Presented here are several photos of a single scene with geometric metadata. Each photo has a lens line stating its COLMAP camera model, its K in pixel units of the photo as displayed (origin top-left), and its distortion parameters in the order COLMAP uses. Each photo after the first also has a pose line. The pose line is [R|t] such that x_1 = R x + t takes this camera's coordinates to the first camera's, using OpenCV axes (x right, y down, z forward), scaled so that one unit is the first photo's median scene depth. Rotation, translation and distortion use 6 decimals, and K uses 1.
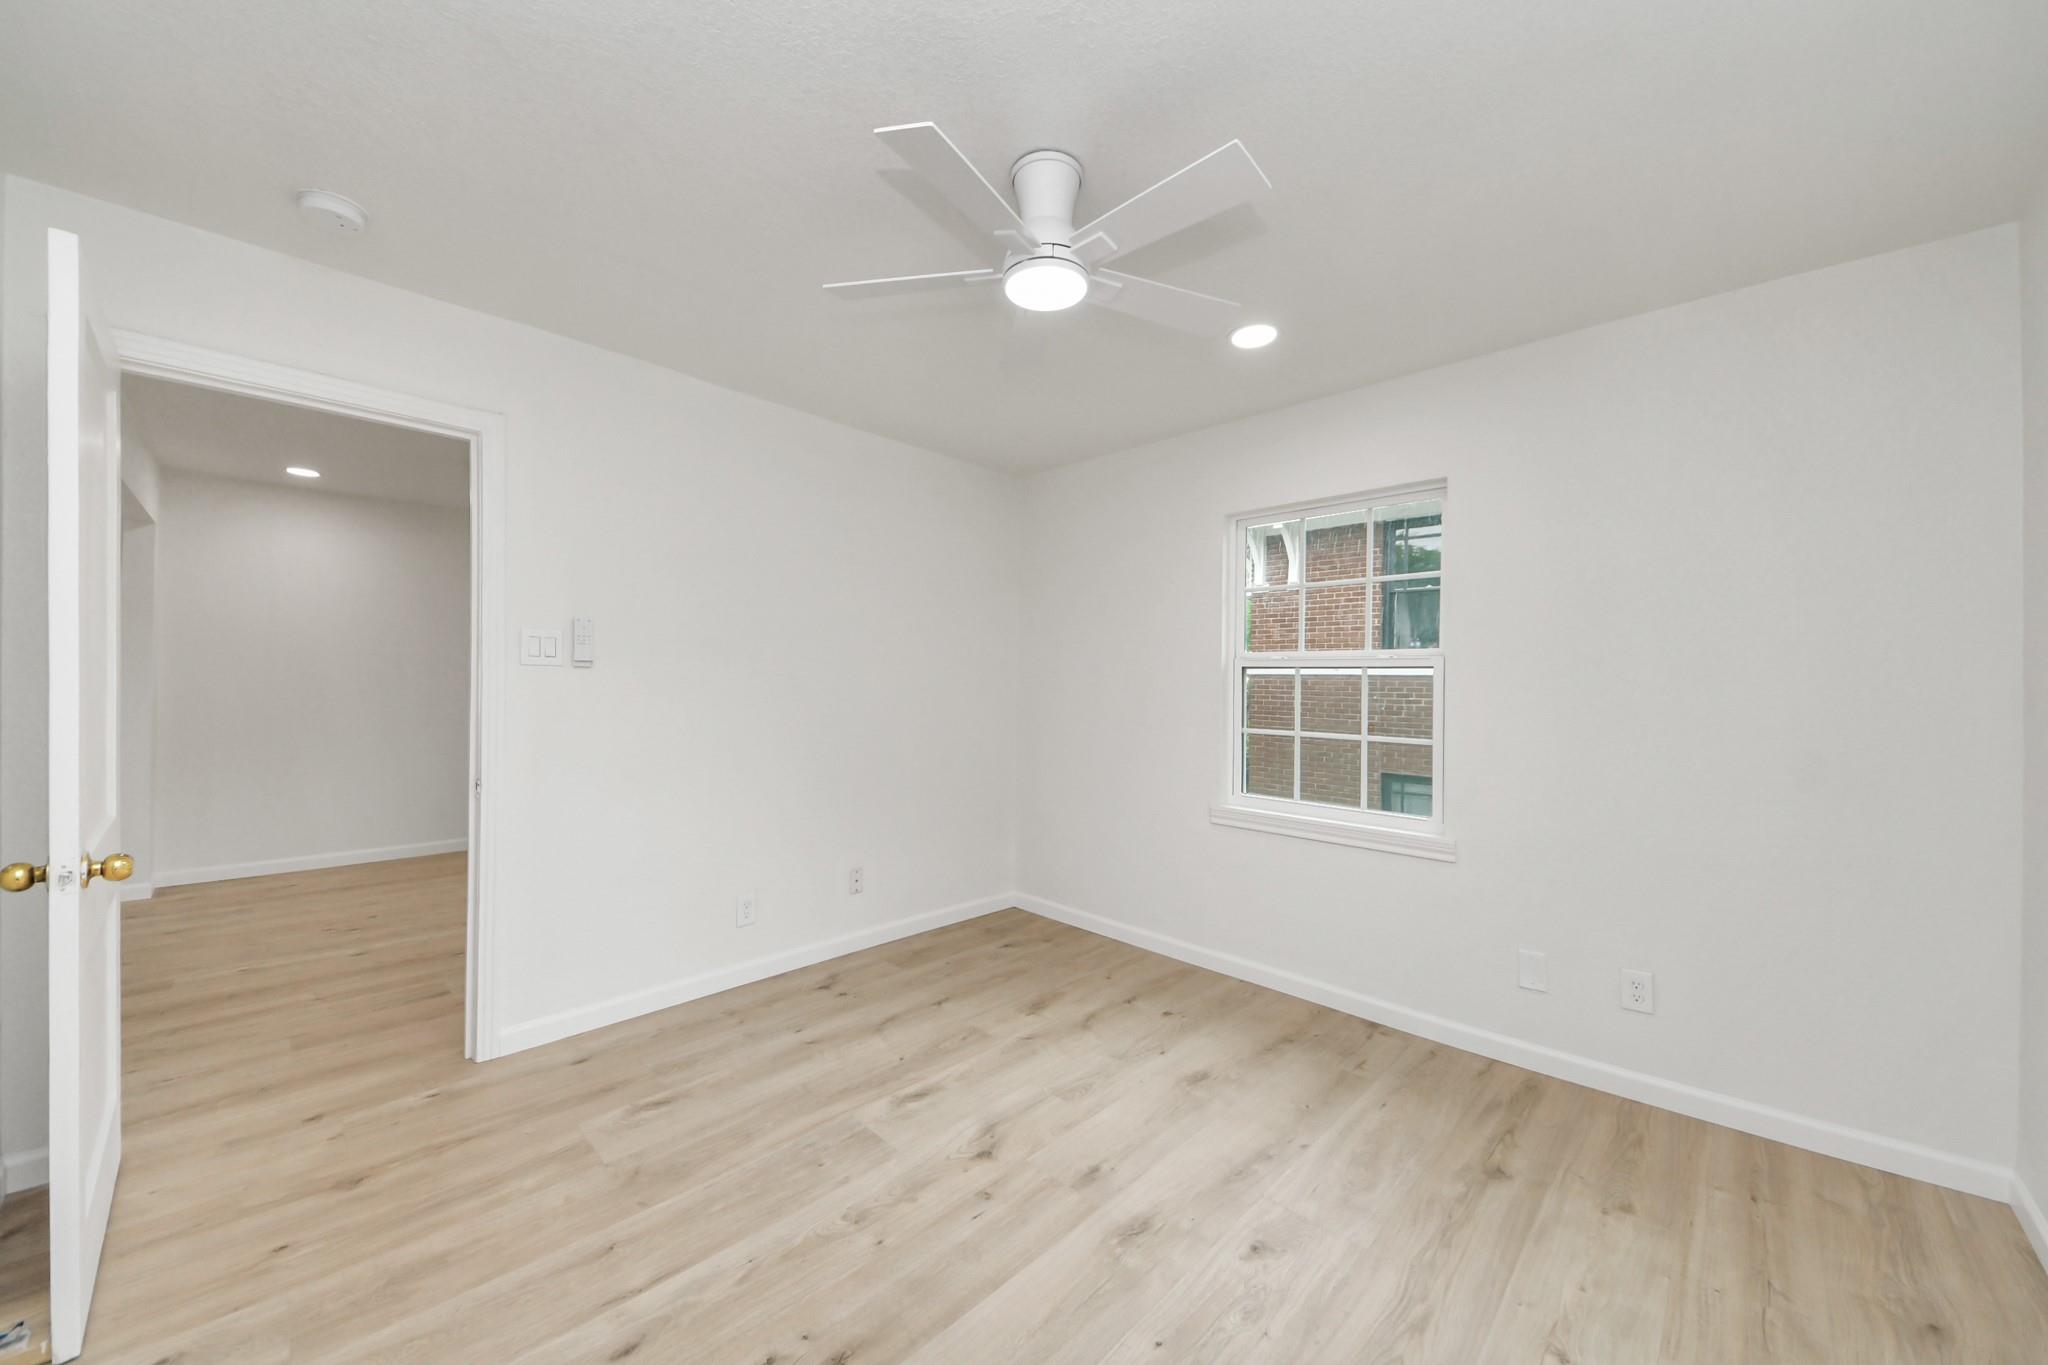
lens RADIAL K [[733.2, 0, 1002.7], [0, 733.2, 648.7], [0, 0, 1]] dist [0.034080, -0.014815]
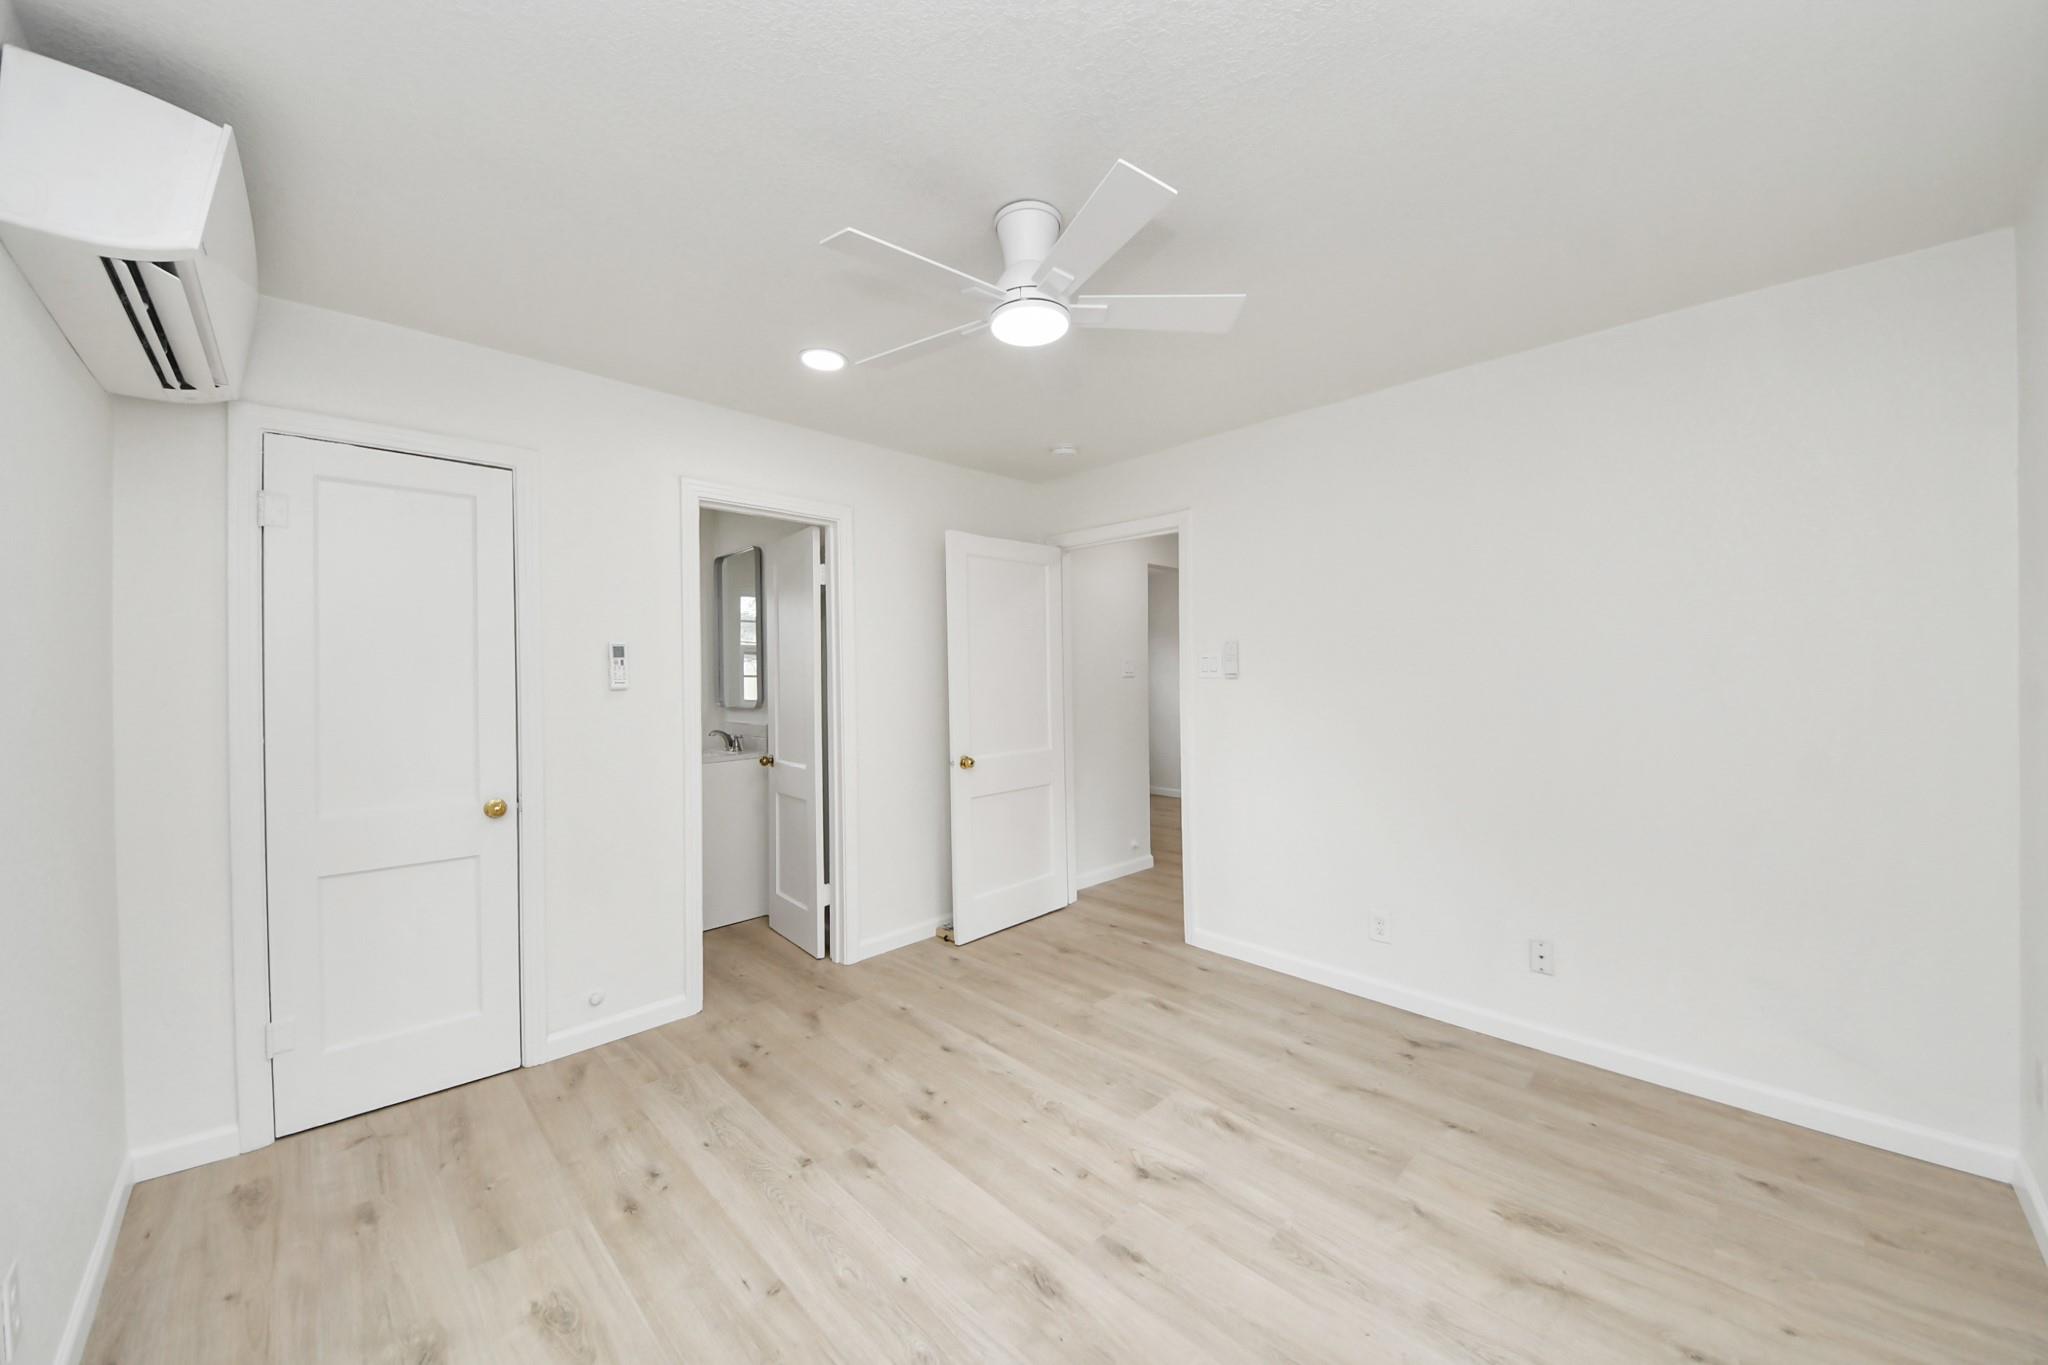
lens RADIAL K [[745.3, 0, 1039.1], [0, 745.3, 680.6], [0, 0, 1]] dist [0.077649, -0.036702]
pose [[0.005201, -0.006393, -0.999966, 0.890954], [0.061791, 0.998071, -0.006059, 0.020547], [0.998076, -0.061757, 0.005586, 0.799000]]
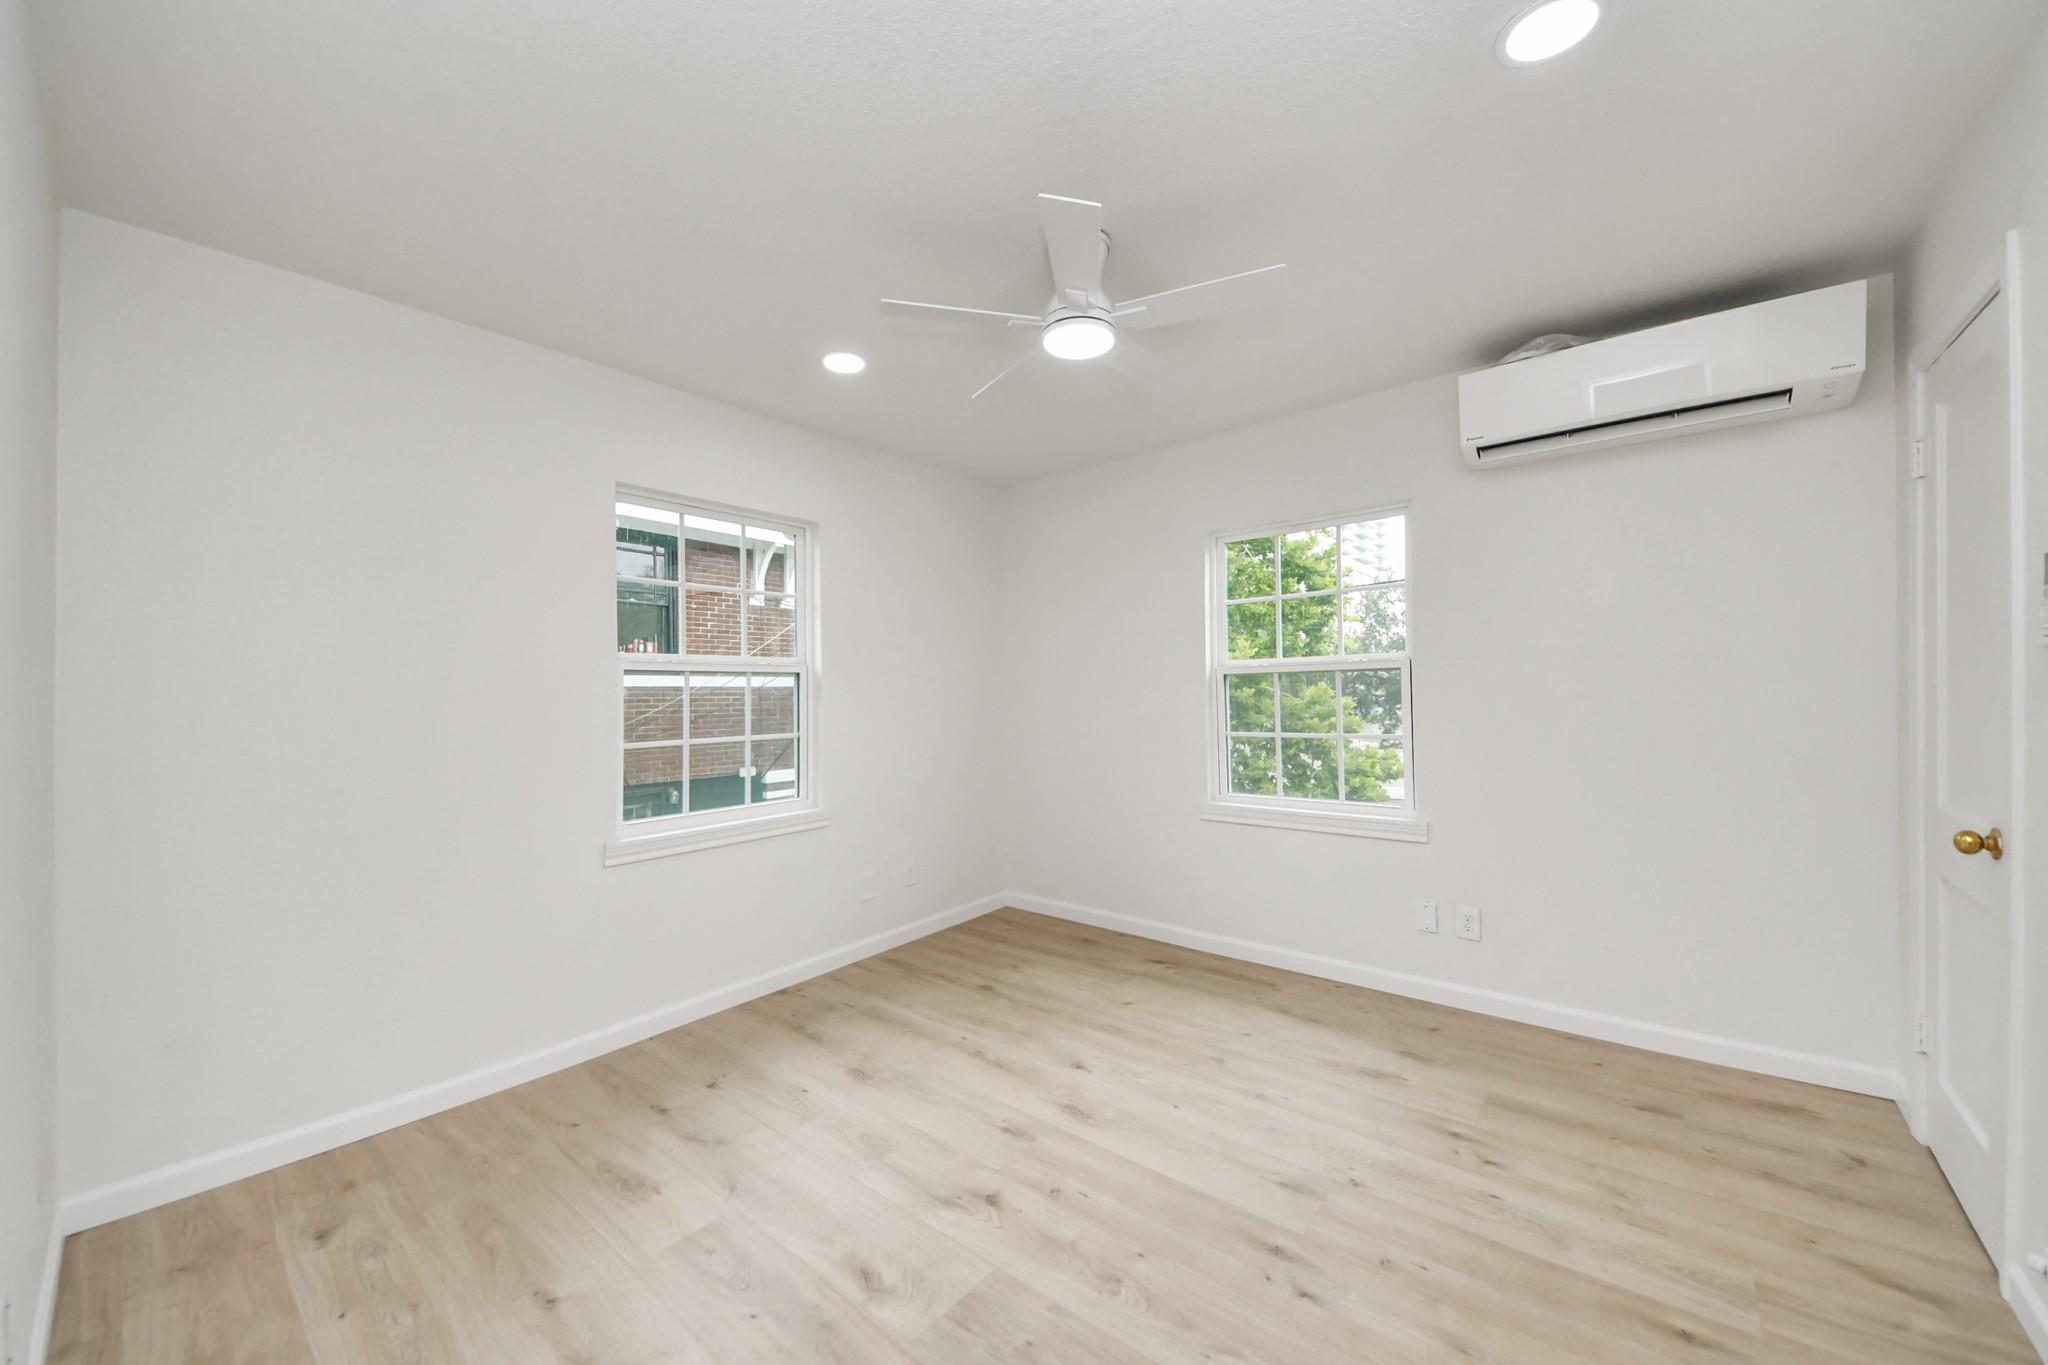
lens RADIAL K [[733.5, 0, 1029.4], [0, 733.5, 675.0], [0, 0, 1]] dist [-0.001110, -0.000297]
pose [[-0.104353, 0.024952, 0.994227, -0.849898], [-0.033871, 0.999016, -0.028627, 0.047431], [-0.993963, -0.036663, -0.103405, 0.955020]]
